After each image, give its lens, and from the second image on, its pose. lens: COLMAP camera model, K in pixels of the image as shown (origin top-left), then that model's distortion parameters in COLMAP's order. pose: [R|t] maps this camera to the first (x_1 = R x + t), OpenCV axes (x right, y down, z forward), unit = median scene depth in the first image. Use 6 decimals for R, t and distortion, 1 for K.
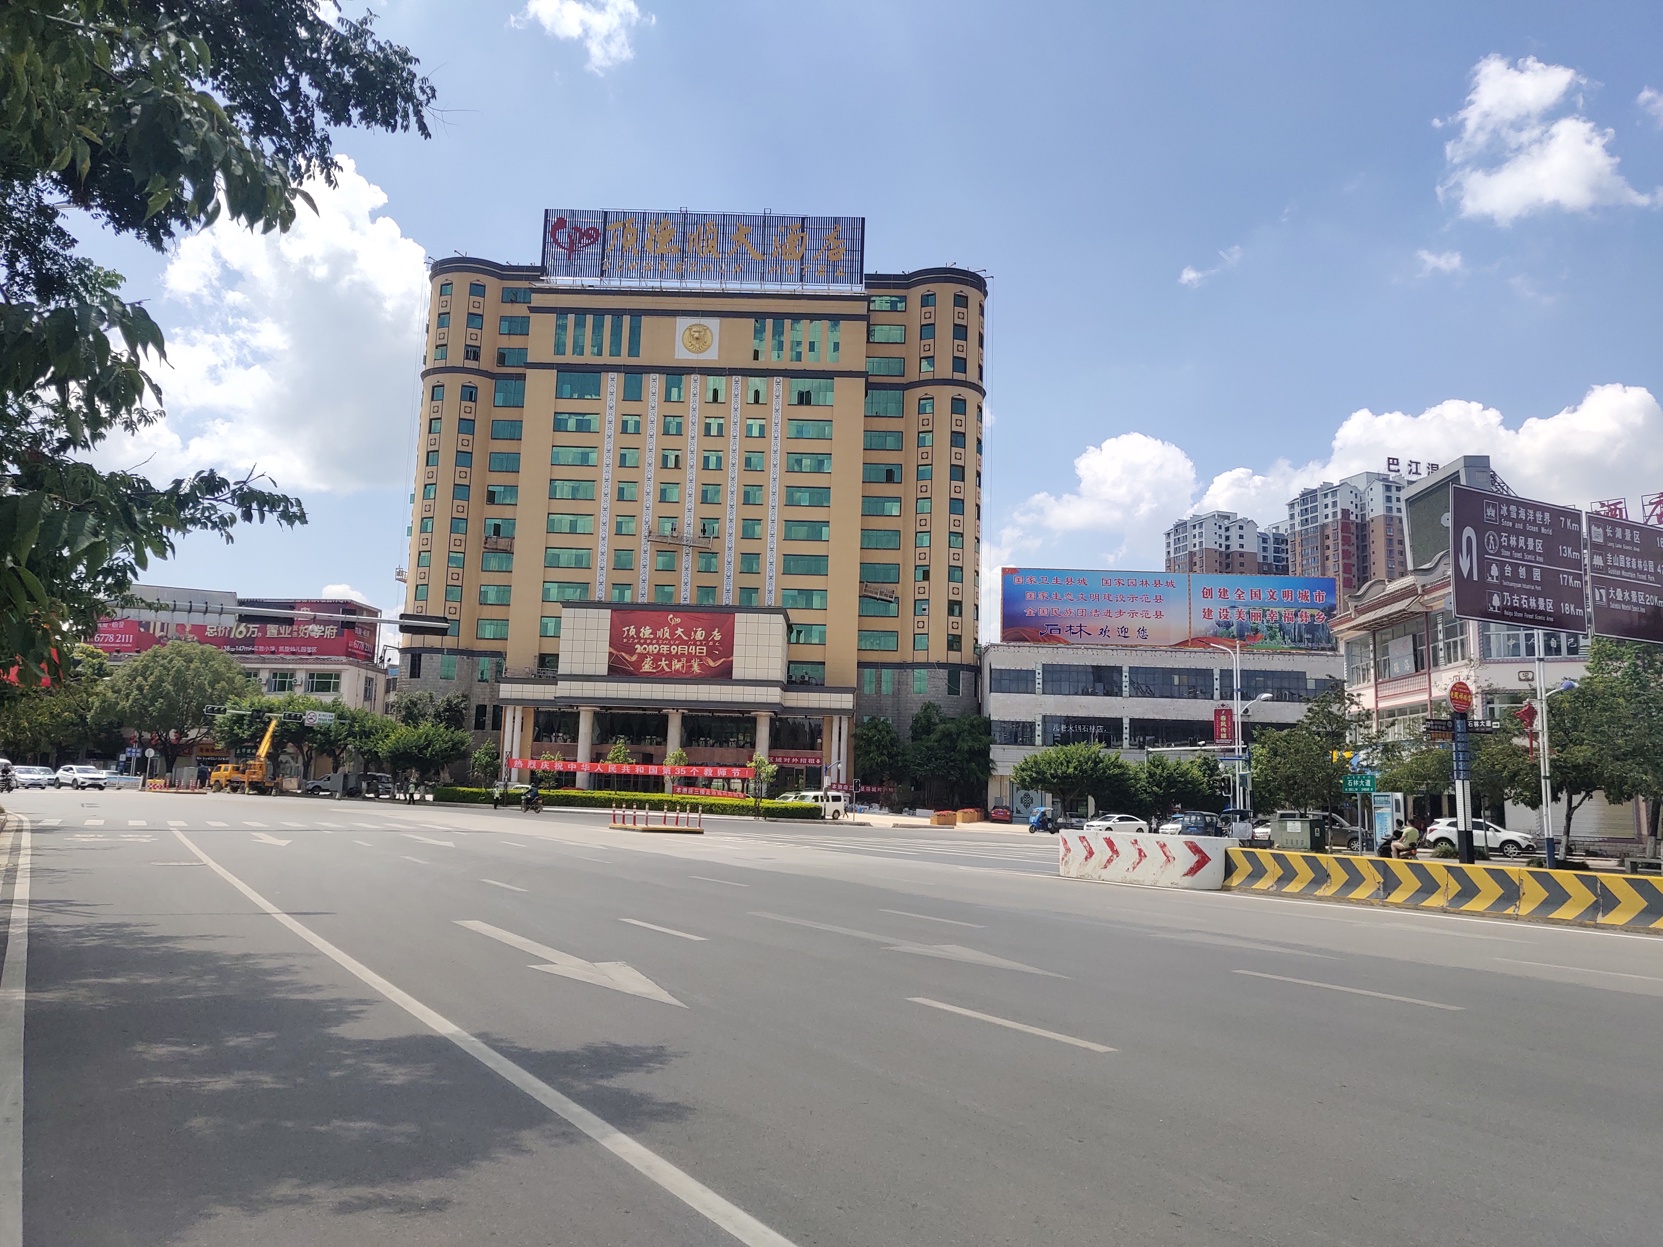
lens RADIAL K [[1433.6, 0, 833.4], [0, 1433.6, 622.9], [0, 0, 1]] dist [-0.039612, -0.009096]
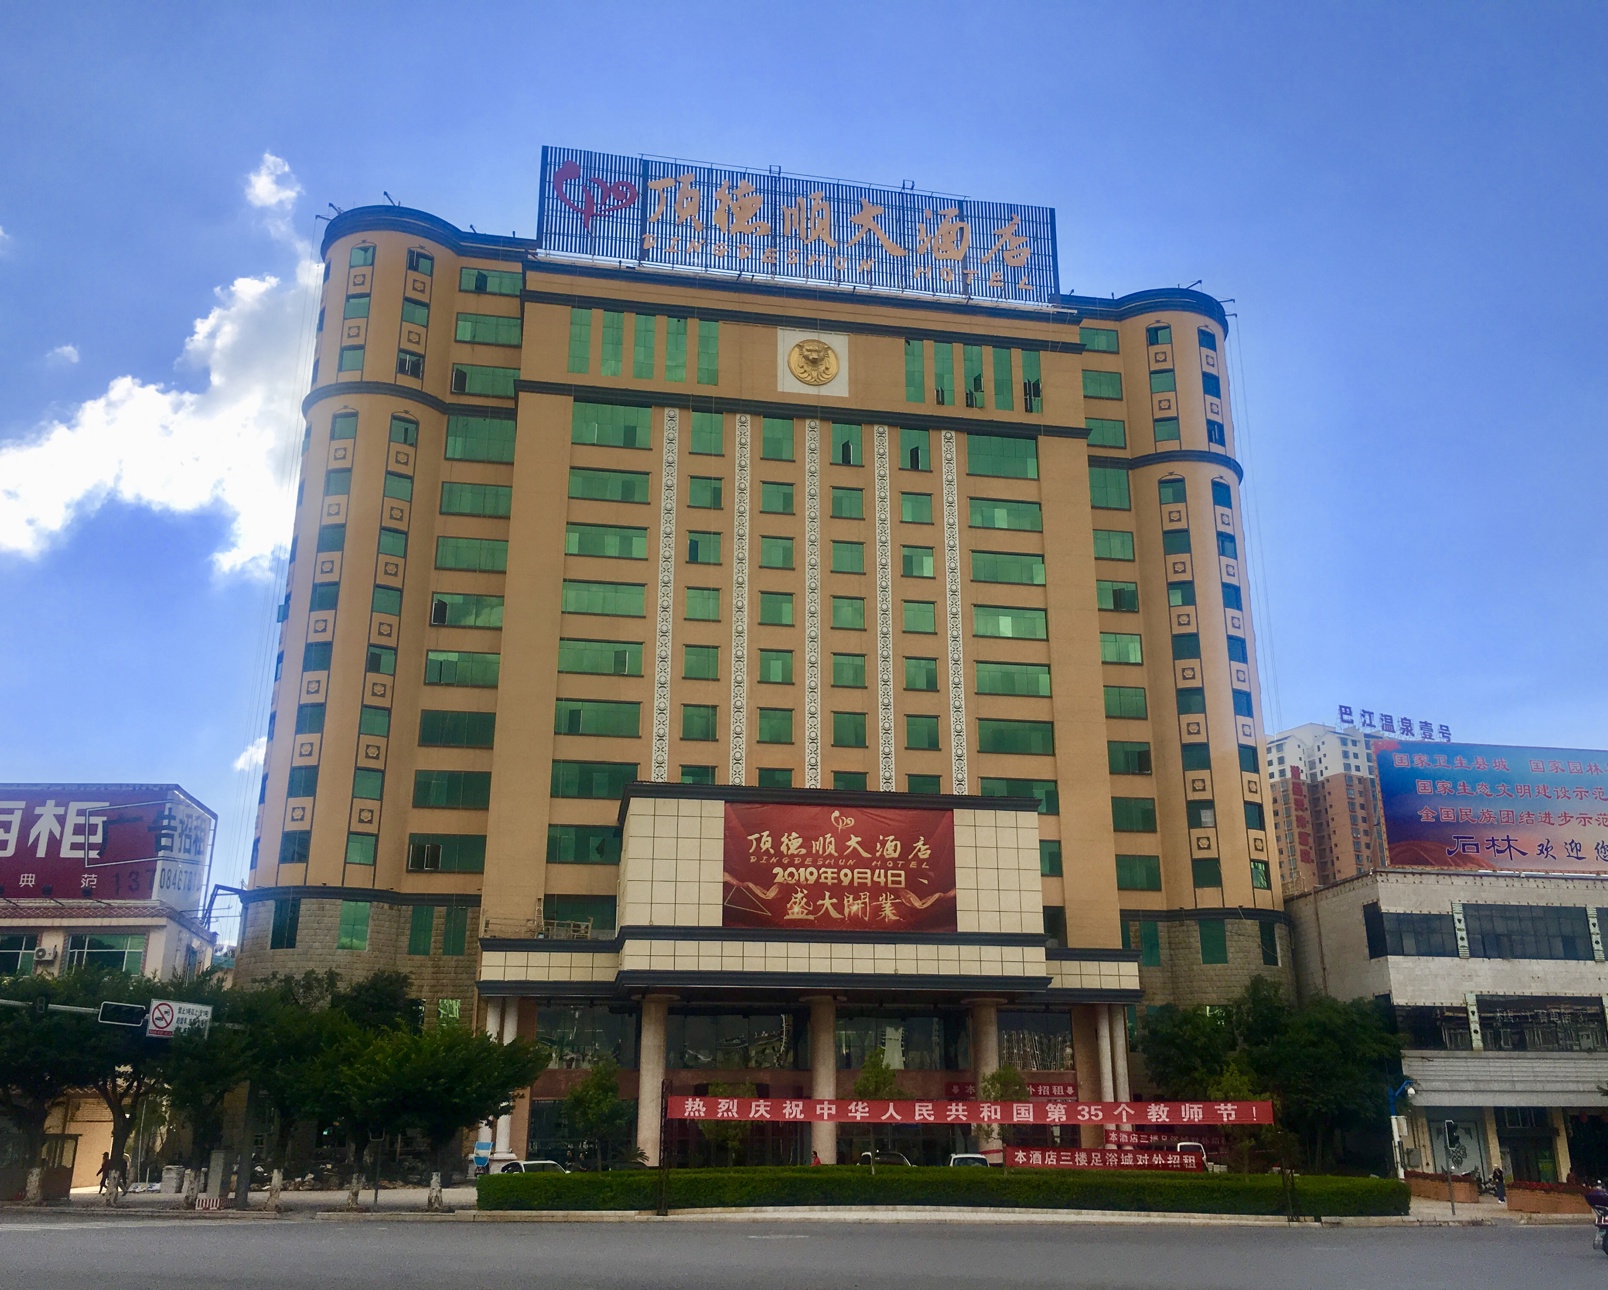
lens RADIAL K [[1504.0, 0, 804.2], [0, 1504.0, 642.5], [0, 0, 1]] dist [0.060349, 0.000000]
pose [[0.974451, 0.033040, 0.222156, -0.235344], [0.011865, 0.980167, -0.197819, 0.040708], [-0.224285, 0.195401, 0.954733, 0.421752]]
